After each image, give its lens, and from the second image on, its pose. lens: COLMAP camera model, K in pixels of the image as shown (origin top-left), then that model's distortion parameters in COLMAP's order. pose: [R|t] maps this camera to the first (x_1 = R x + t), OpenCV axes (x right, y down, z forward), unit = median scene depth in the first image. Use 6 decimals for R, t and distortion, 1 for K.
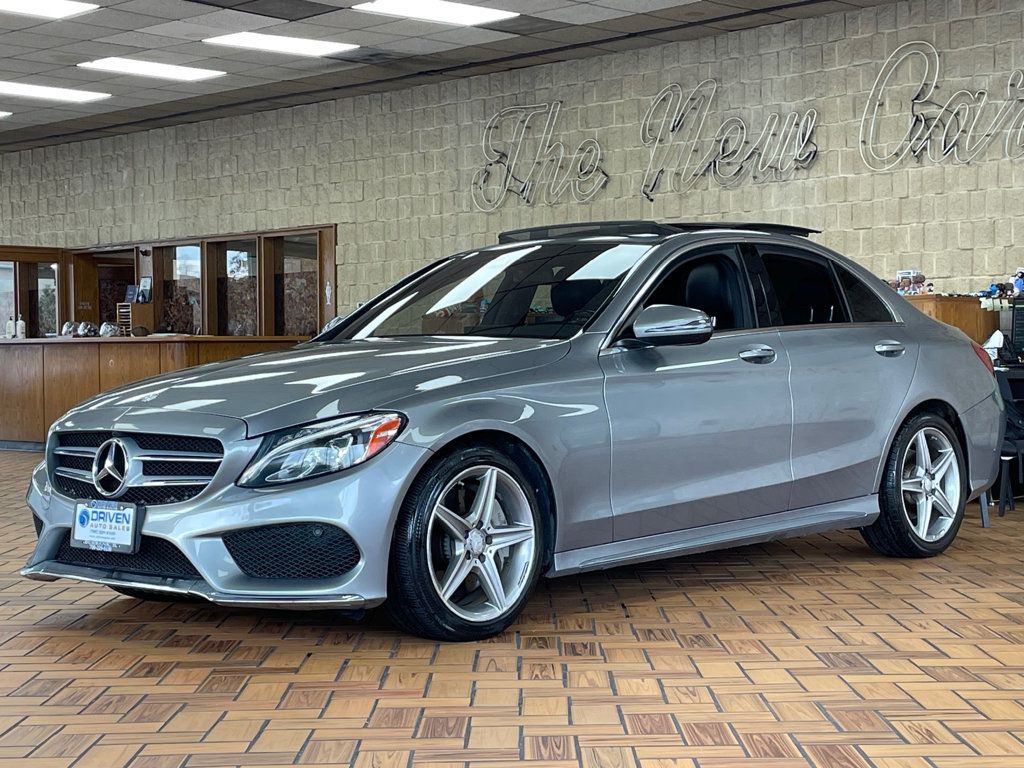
lens RADIAL K [[1788.1, 0, 510.6], [0, 1788.1, 386.8], [0, 0, 1]] dist [0.101998, 0.000000]
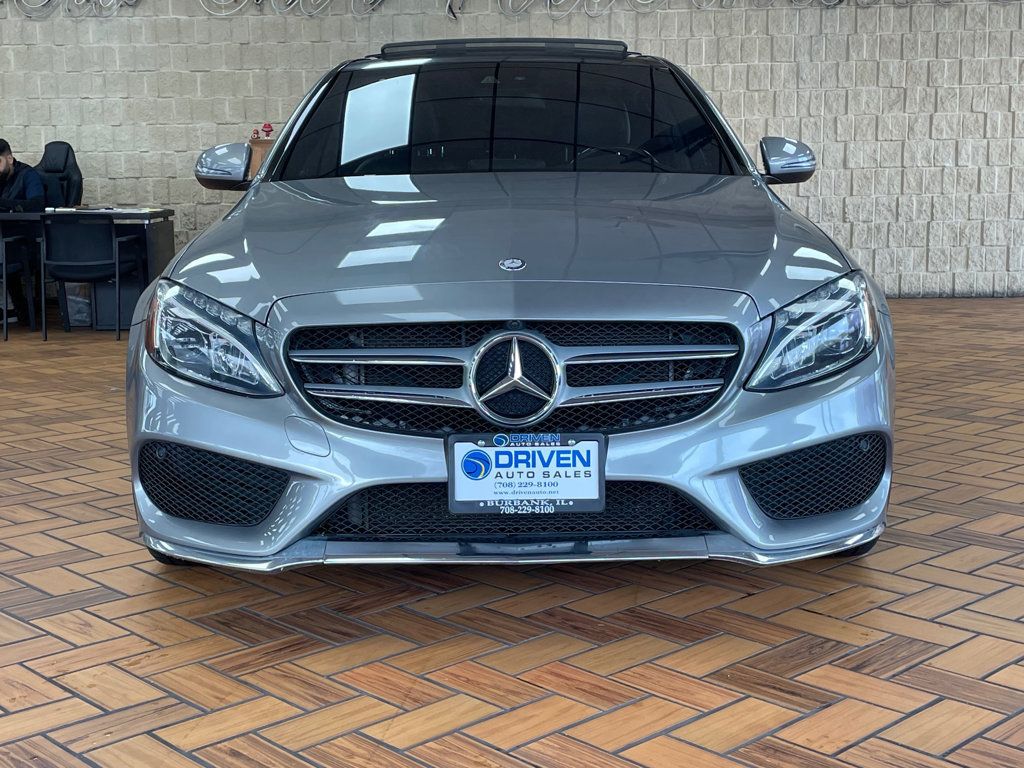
lens RADIAL K [[1368.4, 0, 510.6], [0, 1368.4, 384.2], [0, 0, 1]] dist [0.085268, 0.000000]
pose [[0.726109, -0.098408, 0.680501, -0.487829], [0.016995, 0.991971, 0.125315, -0.011326], [-0.687369, -0.079428, 0.721952, 0.590375]]
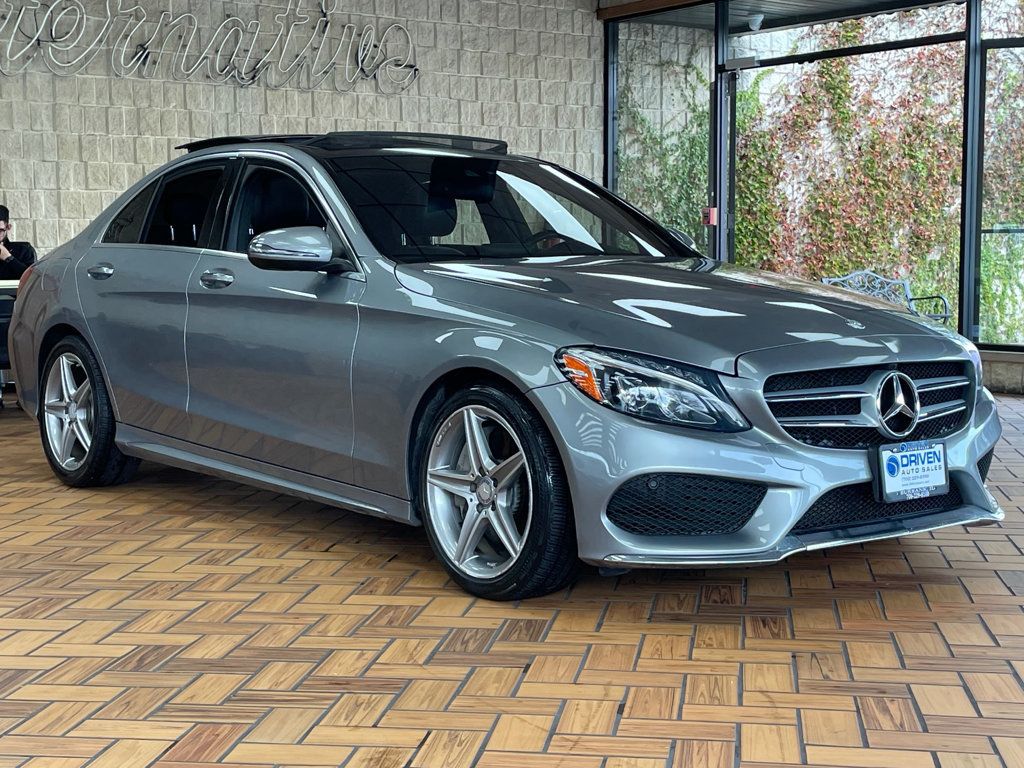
lens RADIAL K [[1606.7, 0, 514.1], [0, 1606.7, 382.1], [0, 0, 1]] dist [0.092949, 0.000000]
pose [[0.162601, -0.073105, 0.983980, -0.917415], [0.022687, 0.997265, 0.070343, -0.022752], [-0.986431, 0.010885, 0.163815, 0.944326]]
